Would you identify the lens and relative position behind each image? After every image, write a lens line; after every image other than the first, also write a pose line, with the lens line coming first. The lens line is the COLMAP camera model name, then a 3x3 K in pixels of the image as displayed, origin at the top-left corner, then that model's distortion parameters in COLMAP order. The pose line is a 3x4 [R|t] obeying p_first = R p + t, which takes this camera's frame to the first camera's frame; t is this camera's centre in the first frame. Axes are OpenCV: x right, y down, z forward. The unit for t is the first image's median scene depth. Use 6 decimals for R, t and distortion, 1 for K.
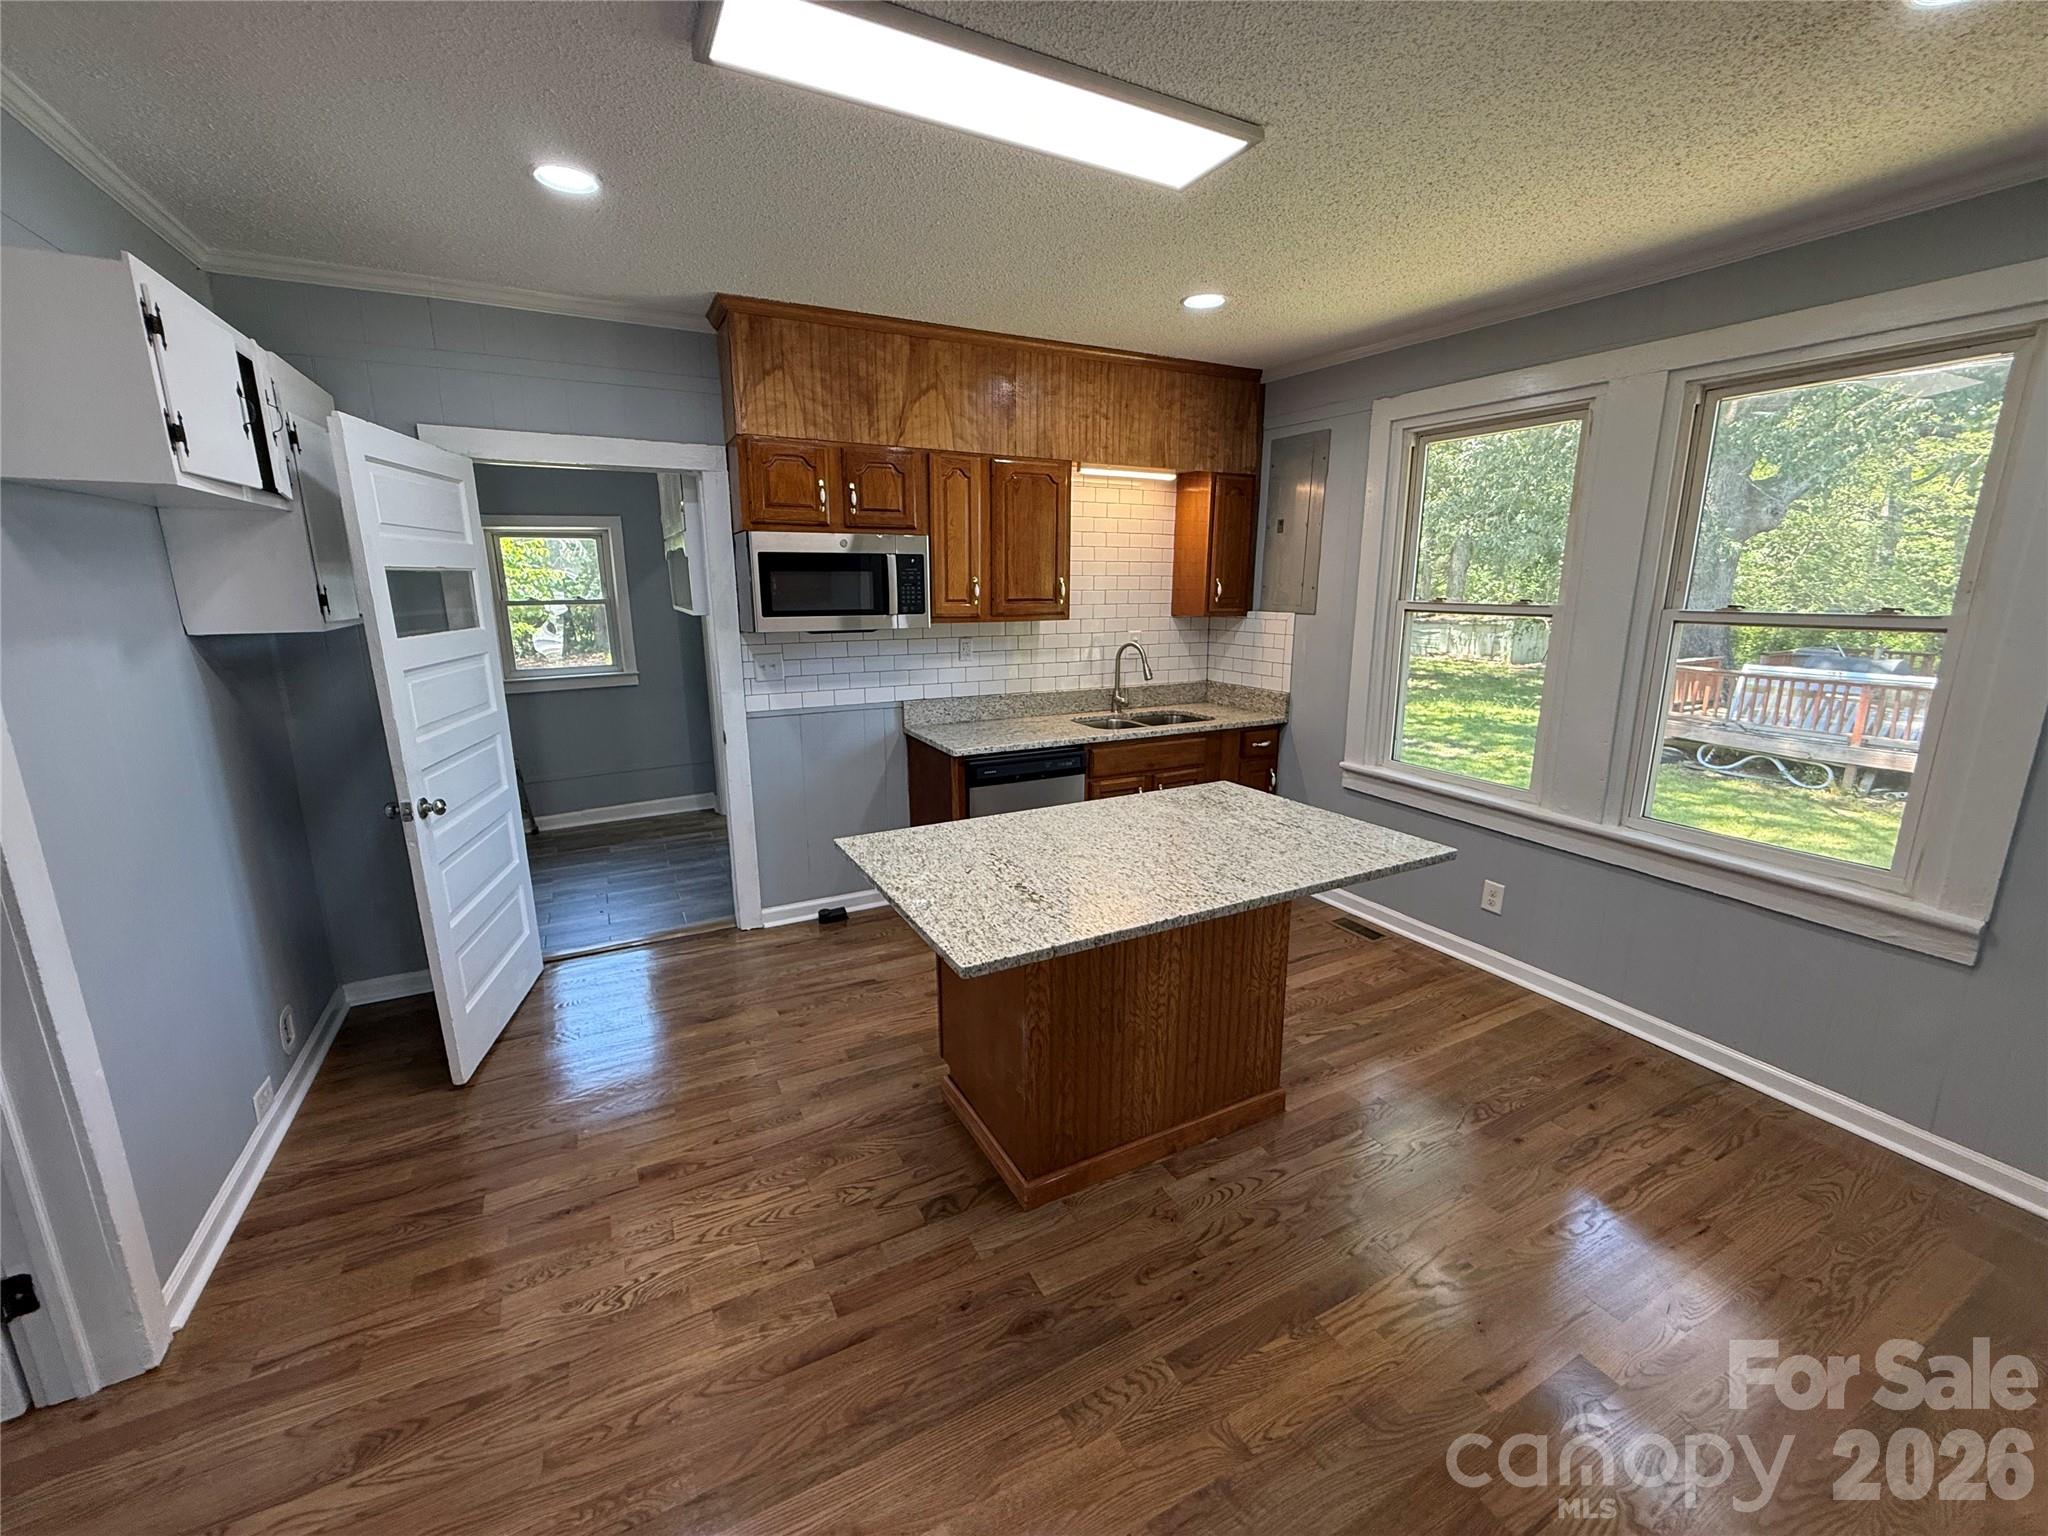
lens RADIAL K [[815.4, 0, 1017.2], [0, 815.4, 763.5], [0, 0, 1]] dist [0.002046, -0.000001]
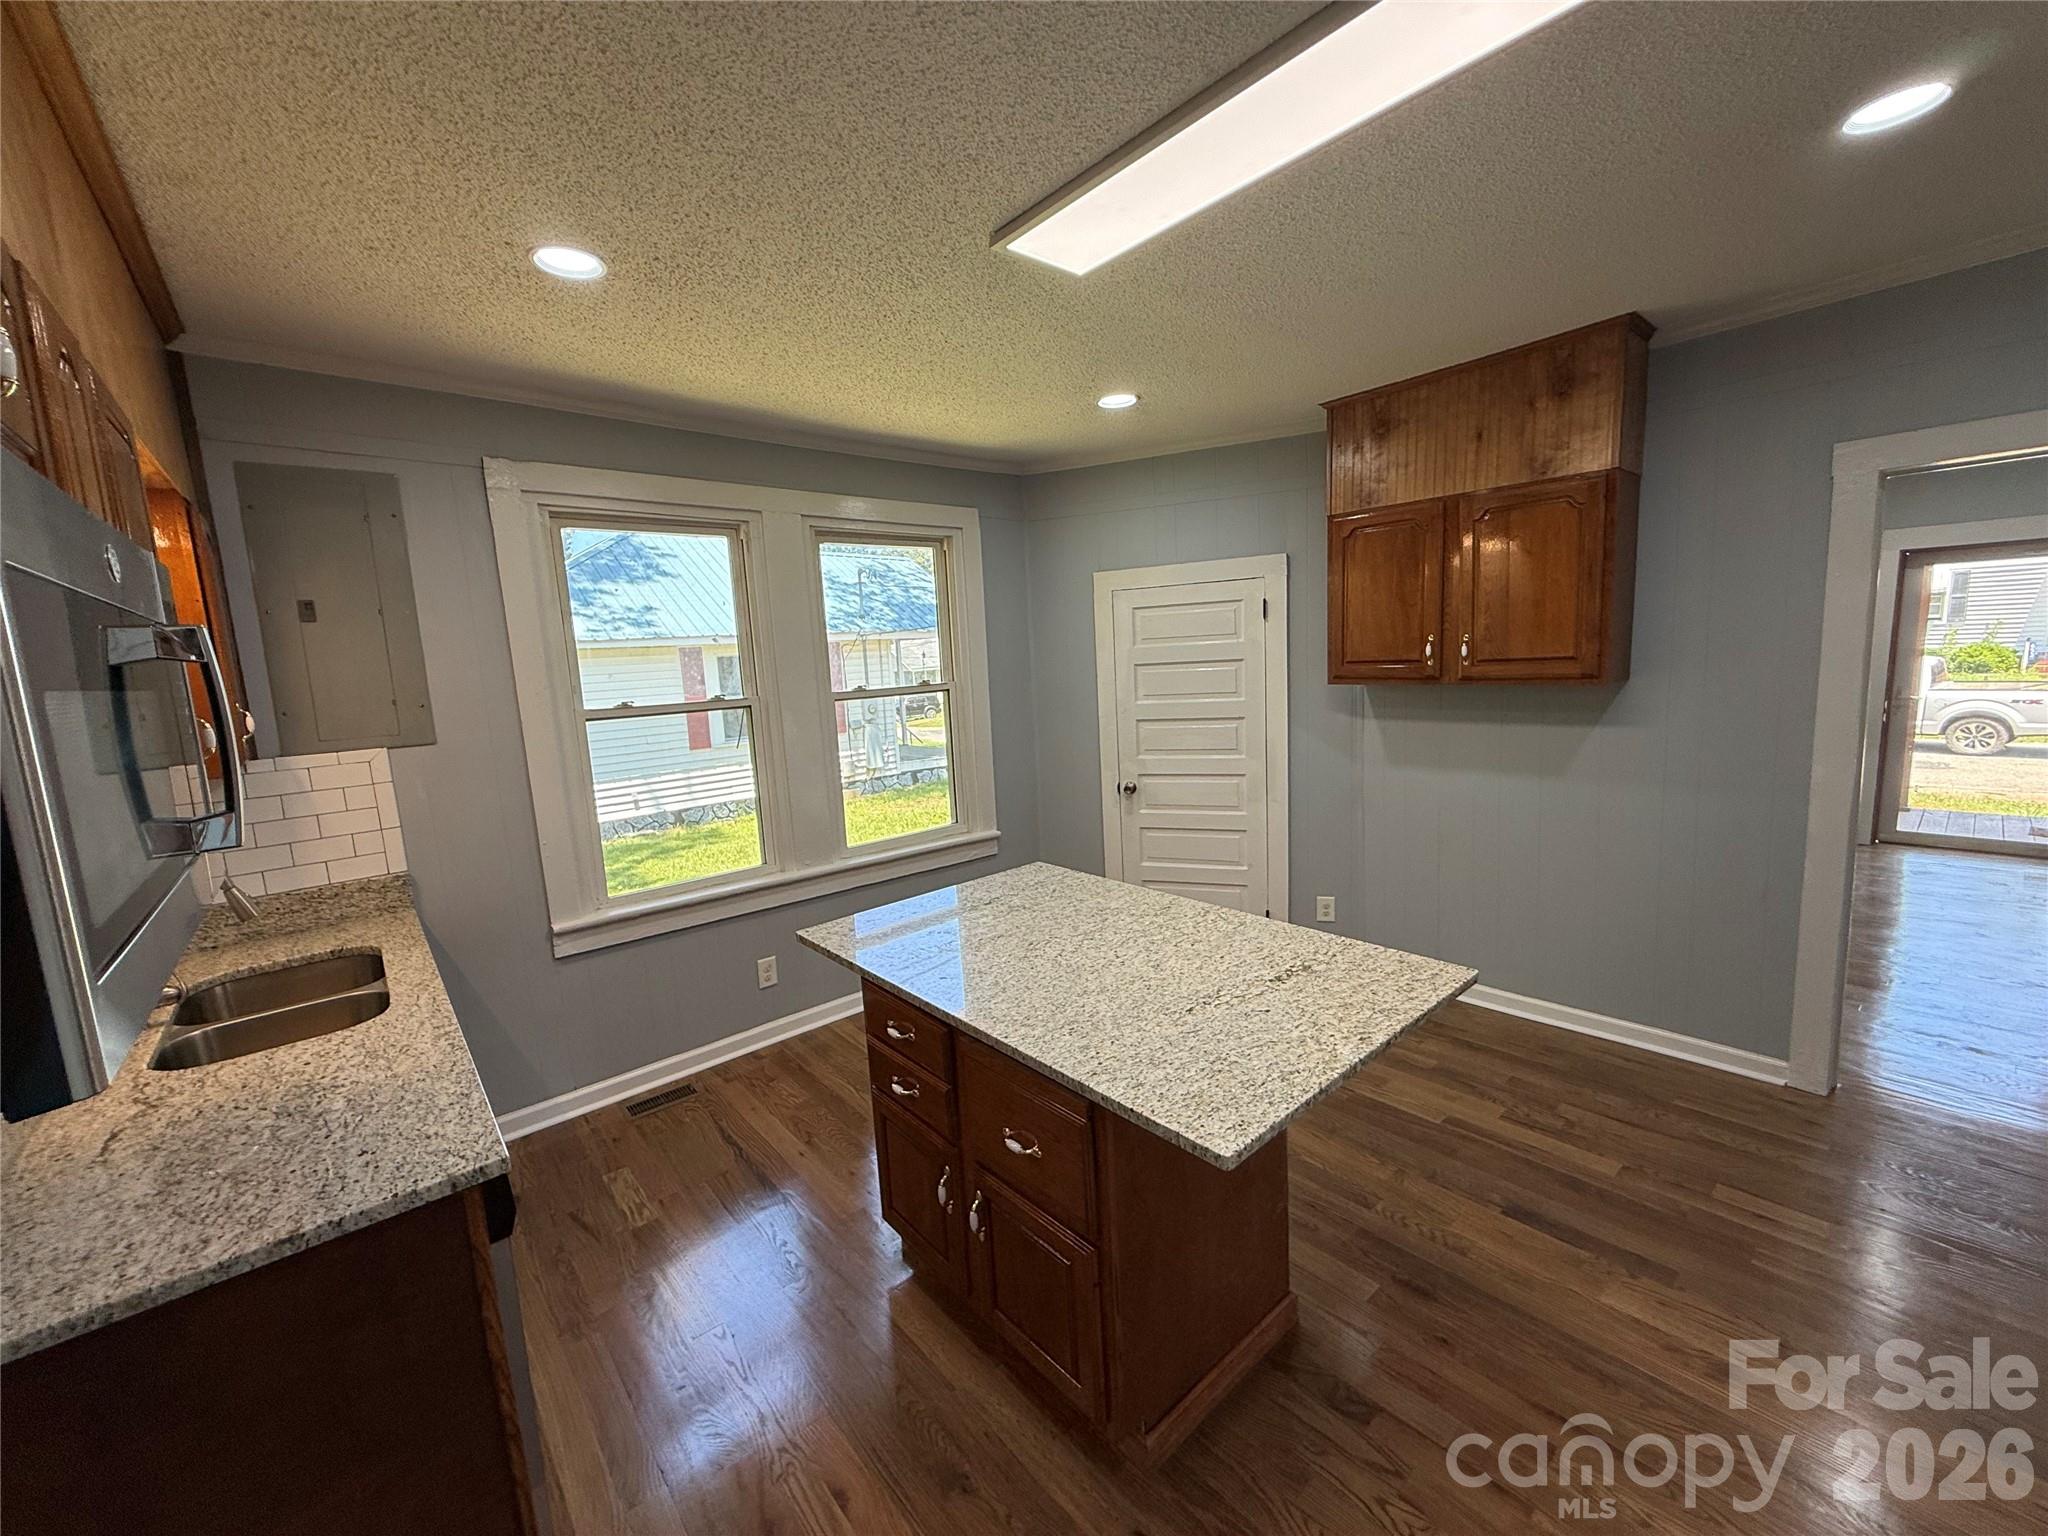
lens RADIAL K [[815.4, 0, 1017.0], [0, 815.4, 768.4], [0, 0, 1]] dist [0.002046, -0.000001]
pose [[-0.221170, -0.122552, 0.967504, -0.564320], [0.266337, 0.946770, 0.180810, -0.227036], [-0.938162, 0.297672, -0.176757, 0.974362]]
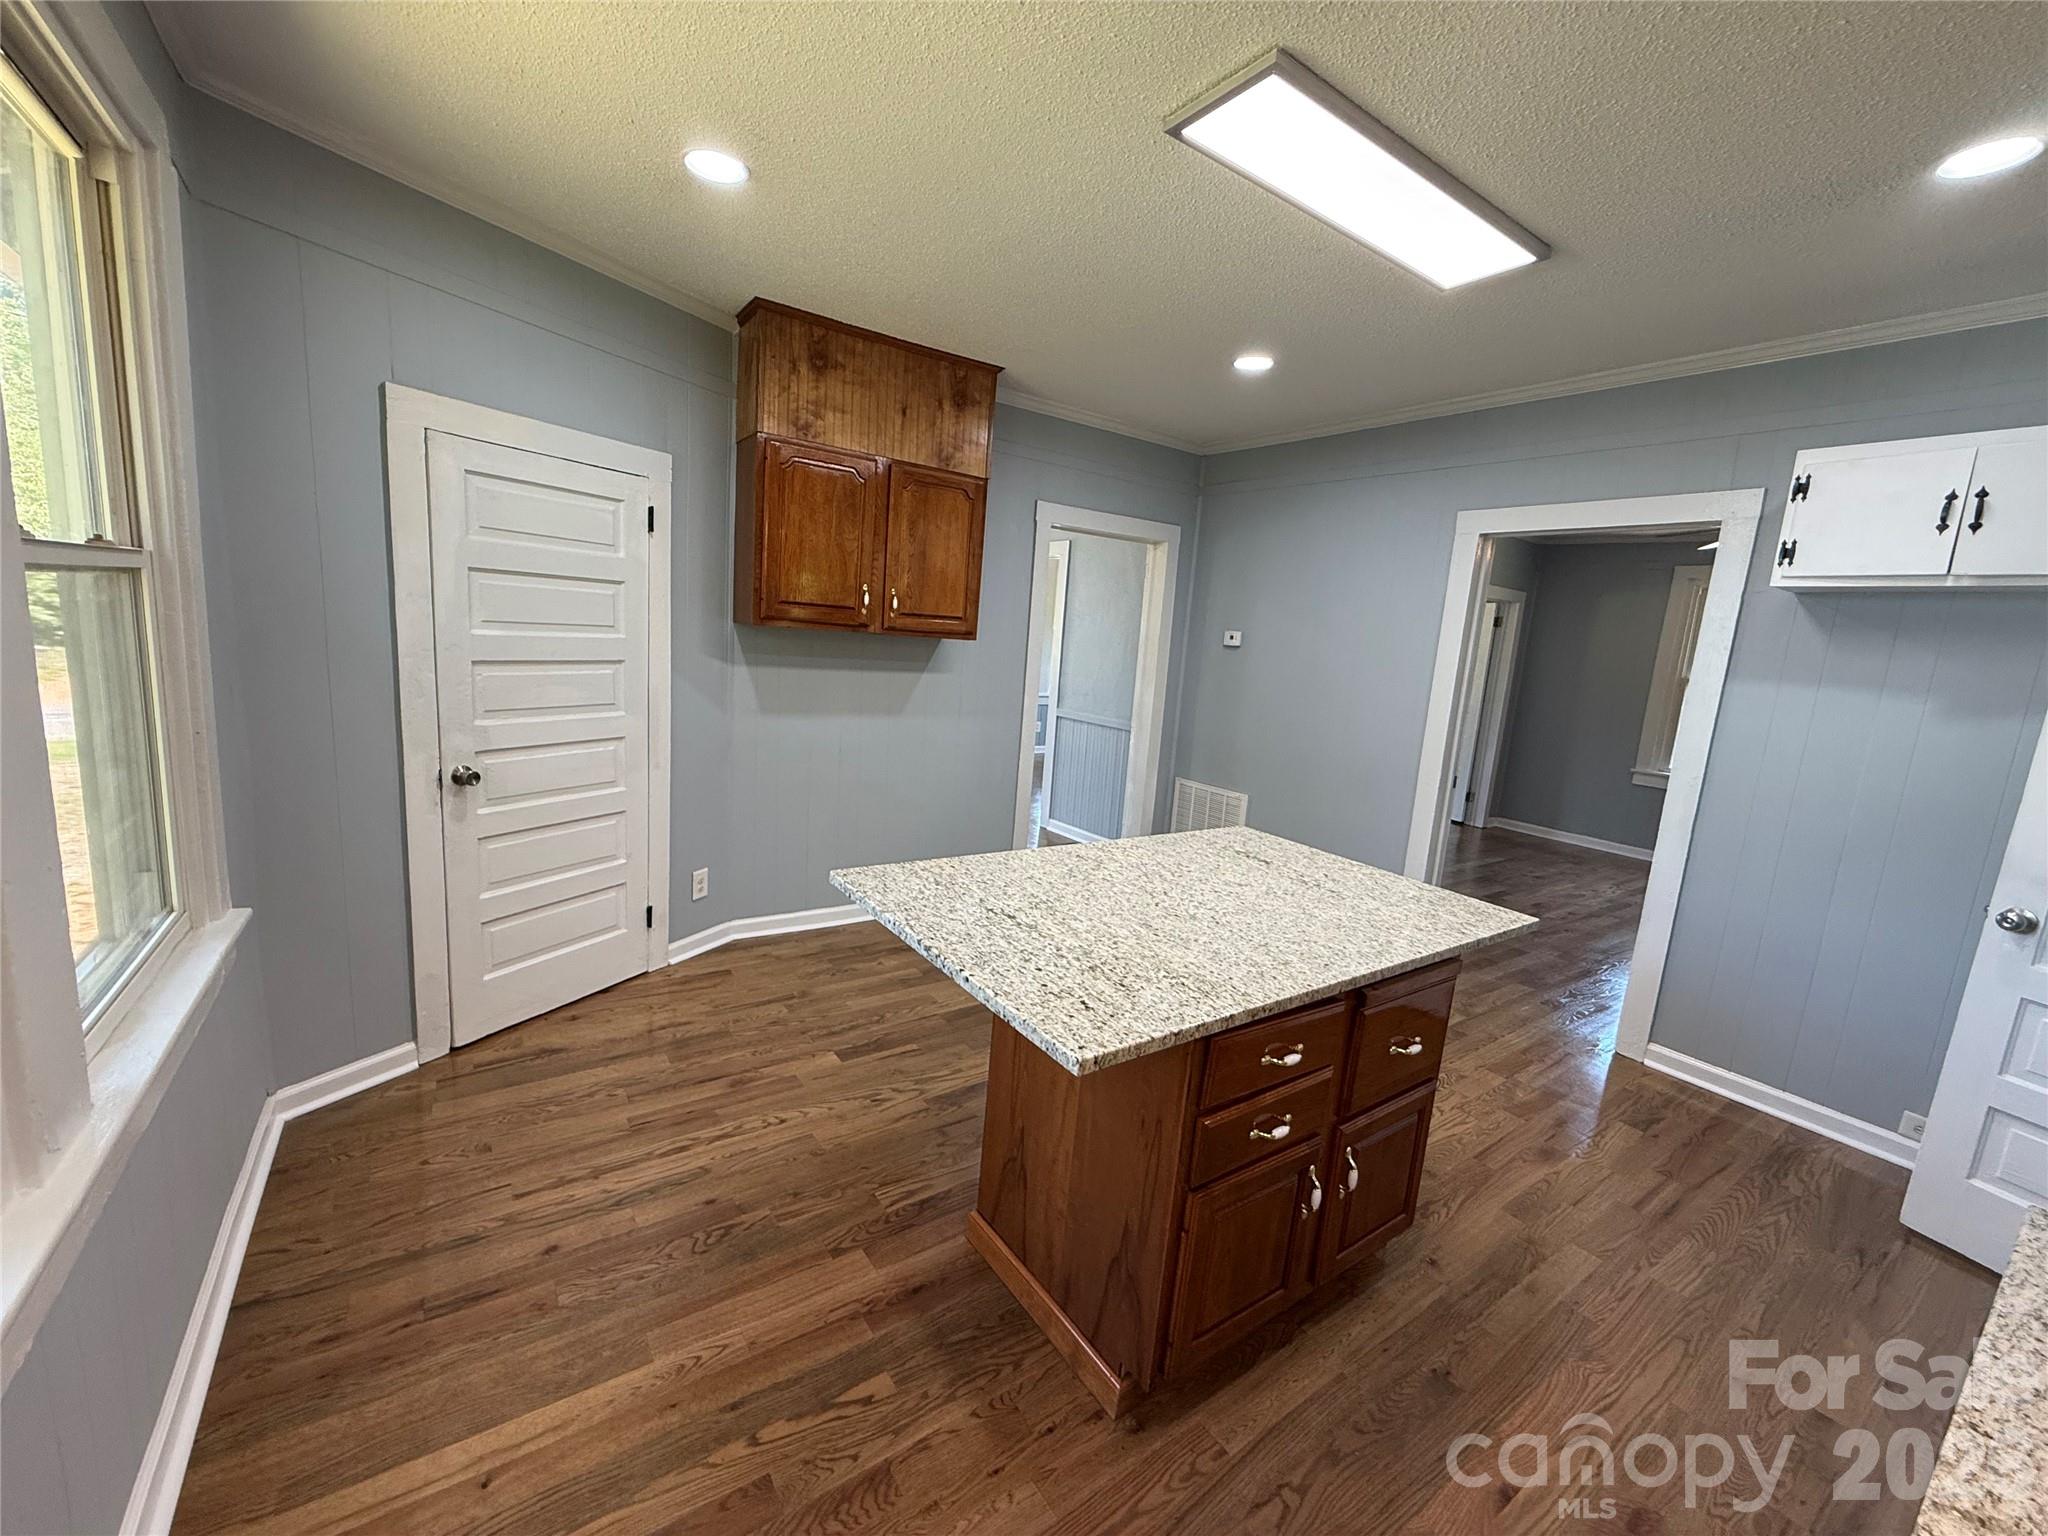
lens RADIAL K [[815.4, 0, 1018.2], [0, 815.4, 768.3], [0, 0, 1]] dist [0.002046, -0.000001]
pose [[-0.988897, -0.048328, -0.140523, 0.374839], [-0.098599, 0.920885, 0.377159, -0.271763], [0.111178, 0.386827, -0.915426, 1.413463]]
